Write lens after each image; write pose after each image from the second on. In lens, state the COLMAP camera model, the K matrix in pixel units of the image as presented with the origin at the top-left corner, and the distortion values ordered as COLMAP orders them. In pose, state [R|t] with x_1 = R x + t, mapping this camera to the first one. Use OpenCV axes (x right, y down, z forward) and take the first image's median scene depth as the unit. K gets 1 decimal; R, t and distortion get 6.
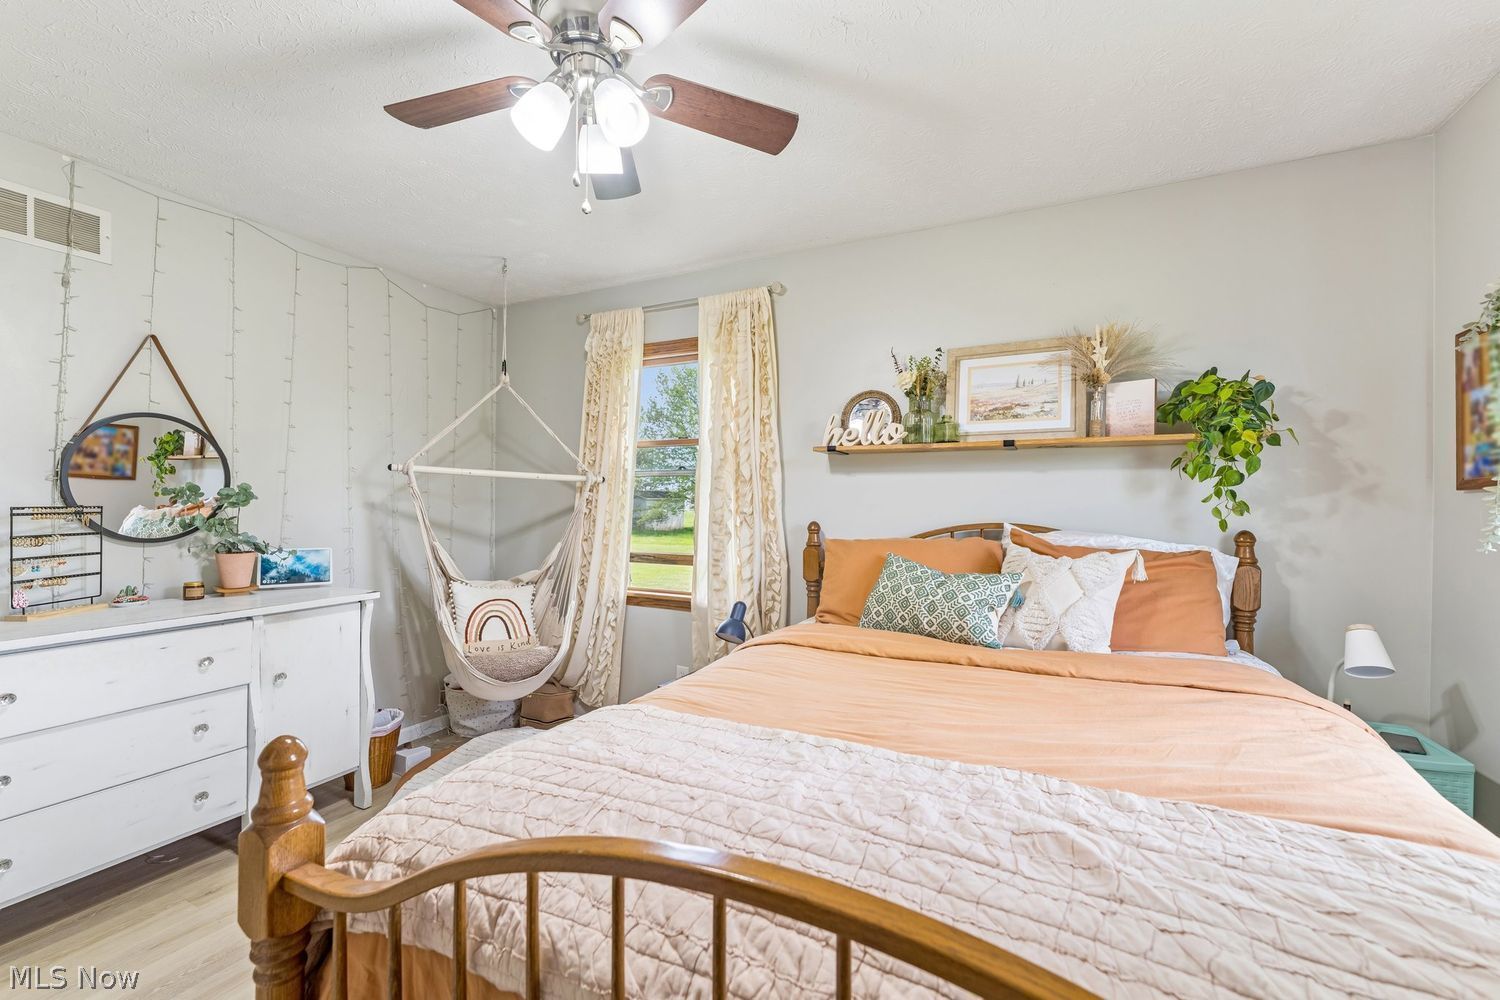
lens RADIAL K [[615.8, 0, 750.4], [0, 615.8, 496.4], [0, 0, 1]] dist [0.002589, 0.000136]
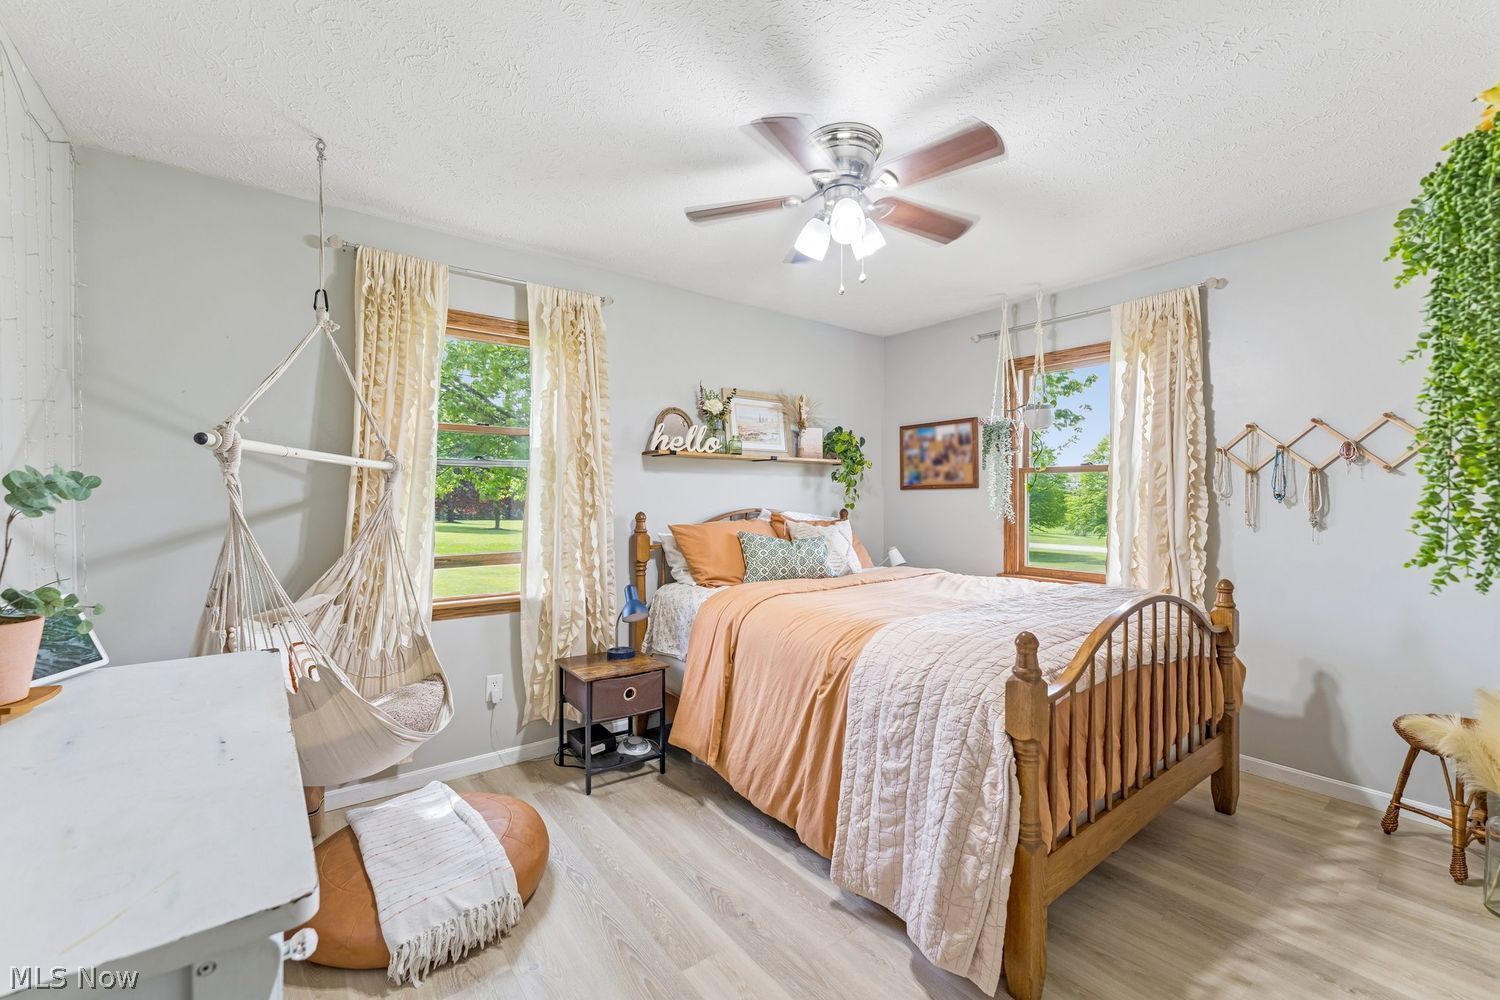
lens RADIAL K [[615.8, 0, 753.1], [0, 615.8, 502.7], [0, 0, 1]] dist [0.002589, 0.000136]
pose [[0.447281, -0.012550, 0.894306, -0.966188], [-0.006210, 0.999834, 0.017137, 0.001376], [-0.894372, -0.013218, 0.447128, 0.316367]]
